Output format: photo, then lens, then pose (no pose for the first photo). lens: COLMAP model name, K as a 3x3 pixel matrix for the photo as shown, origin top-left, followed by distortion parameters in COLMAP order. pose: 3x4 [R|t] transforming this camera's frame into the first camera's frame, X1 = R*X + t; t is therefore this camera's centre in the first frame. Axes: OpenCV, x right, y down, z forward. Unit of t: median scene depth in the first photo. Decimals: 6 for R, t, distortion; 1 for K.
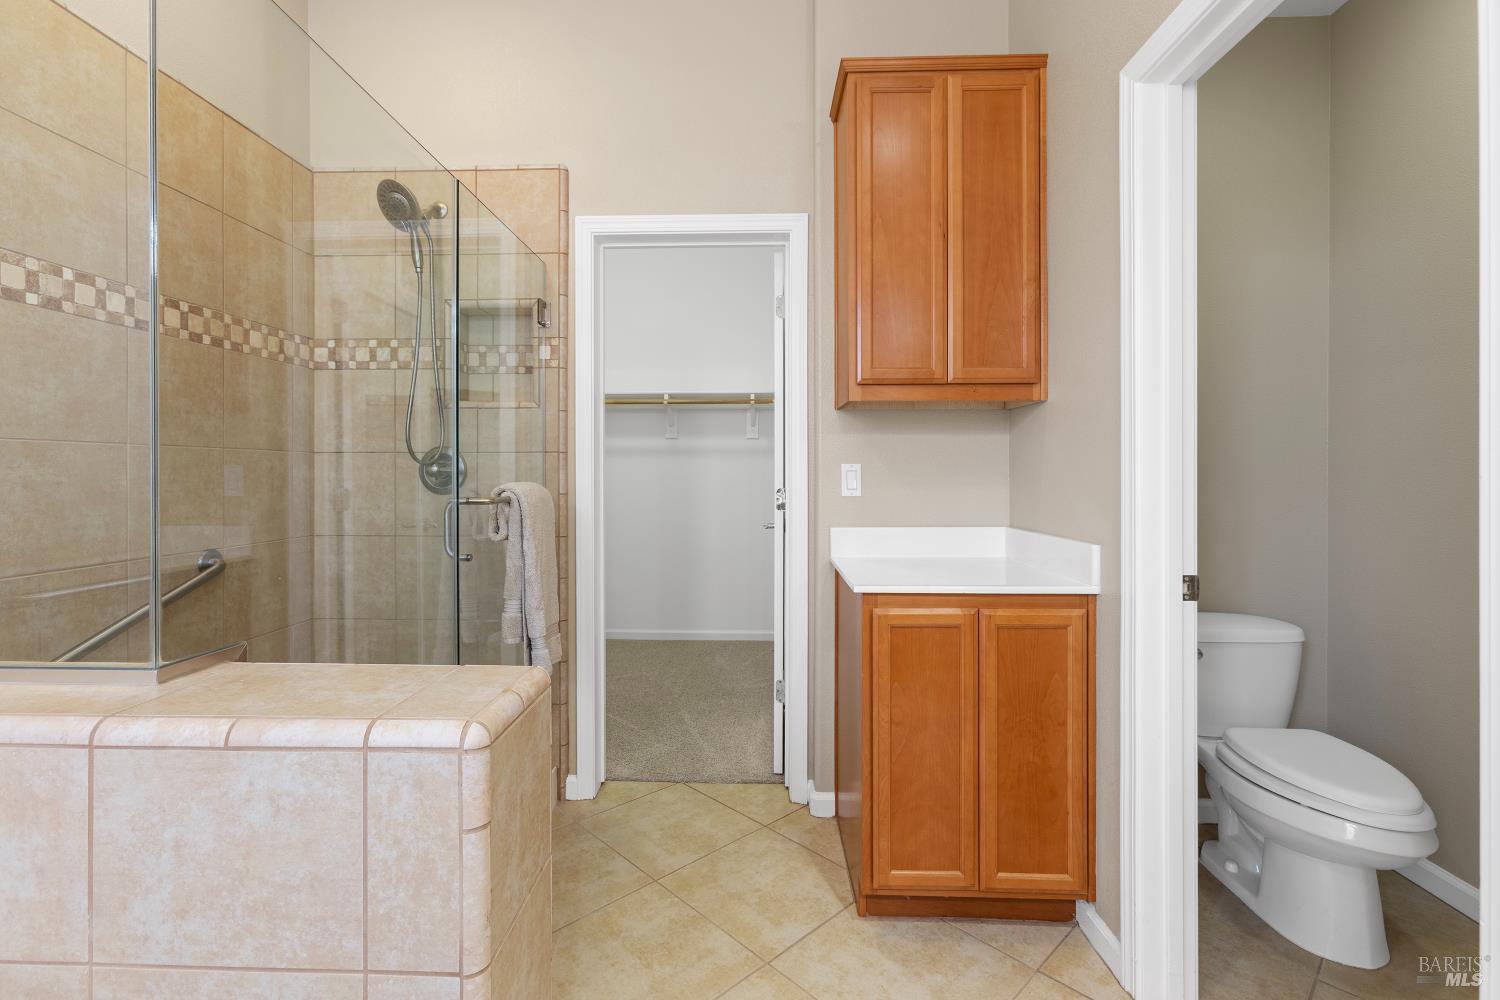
lens RADIAL K [[684.3, 0, 742.3], [0, 684.3, 479.8], [0, 0, 1]] dist [-0.026120, 0.013757]
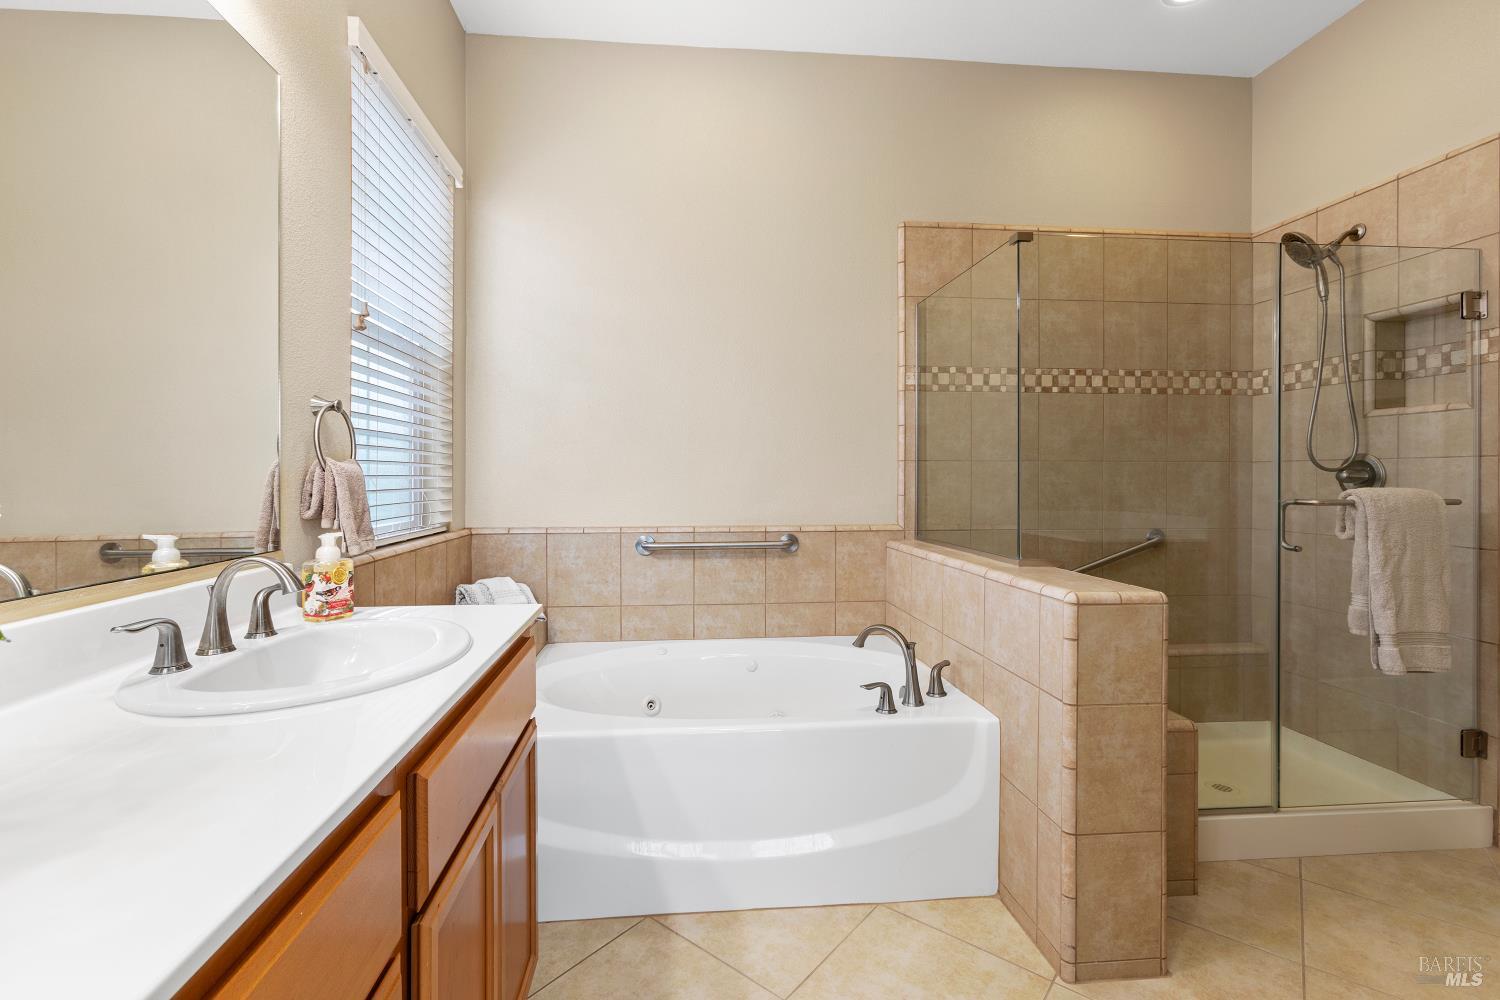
lens RADIAL K [[684.3, 0, 742.3], [0, 684.3, 479.8], [0, 0, 1]] dist [-0.026120, 0.013757]
pose [[0.144860, 0.002878, -0.989448, 0.593344], [-0.009030, 0.999958, 0.001587, -0.001029], [0.989411, 0.008705, 0.144880, -0.139540]]
